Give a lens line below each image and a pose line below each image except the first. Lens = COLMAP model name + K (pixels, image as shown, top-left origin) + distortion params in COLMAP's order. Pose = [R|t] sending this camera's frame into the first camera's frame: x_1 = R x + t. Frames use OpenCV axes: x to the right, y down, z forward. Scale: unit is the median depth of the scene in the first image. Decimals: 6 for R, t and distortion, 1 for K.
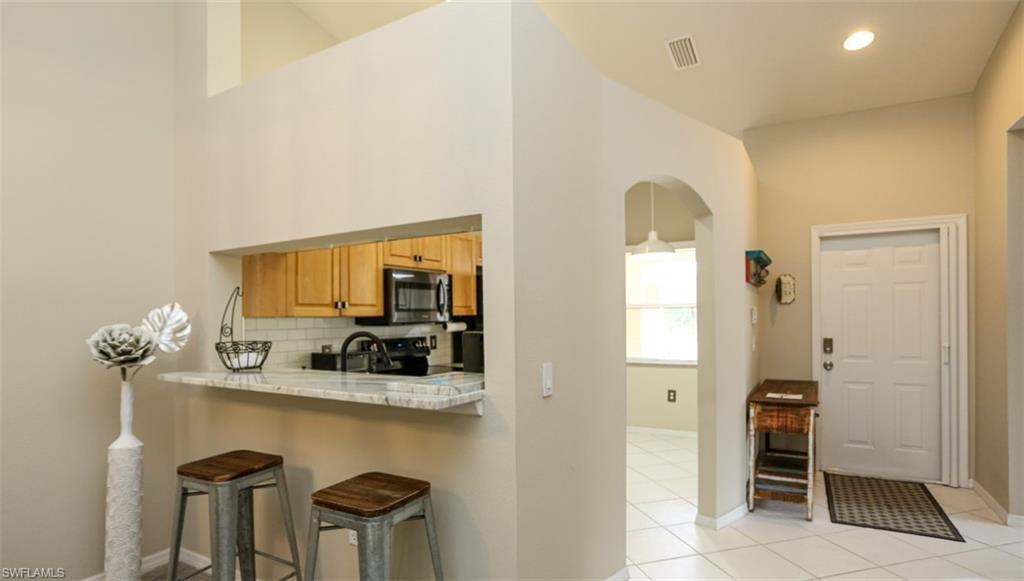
lens RADIAL K [[517.0, 0, 517.4], [0, 517.0, 317.7], [0, 0, 1]] dist [-0.056917, 0.028975]
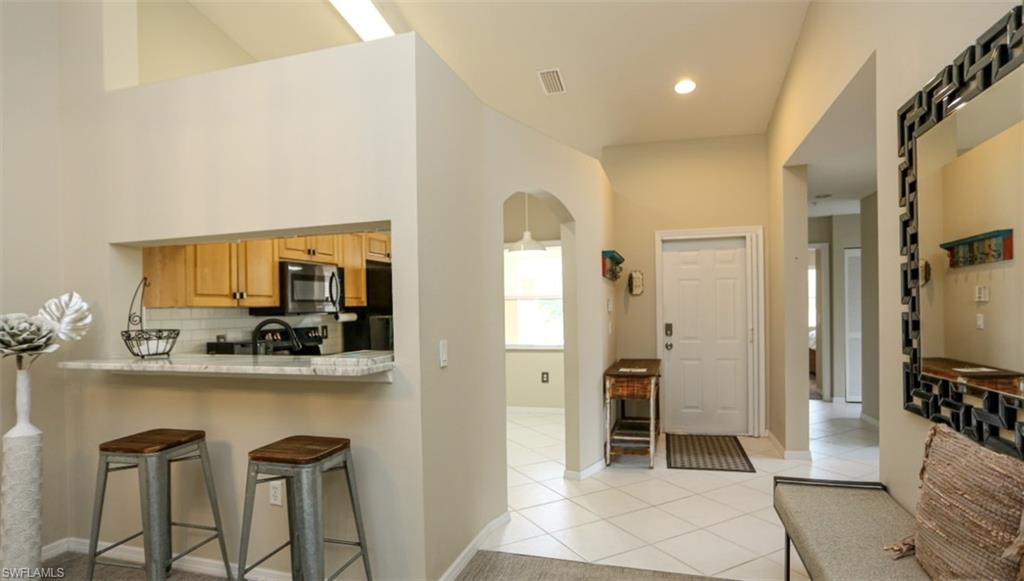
lens RADIAL K [[517.0, 0, 517.4], [0, 517.0, 317.7], [0, 0, 1]] dist [-0.056917, 0.028975]
pose [[0.972793, -0.009510, 0.231481, -0.032249], [0.006760, 0.999897, 0.012673, 0.010721], [-0.231578, -0.010763, 0.972757, -0.142465]]
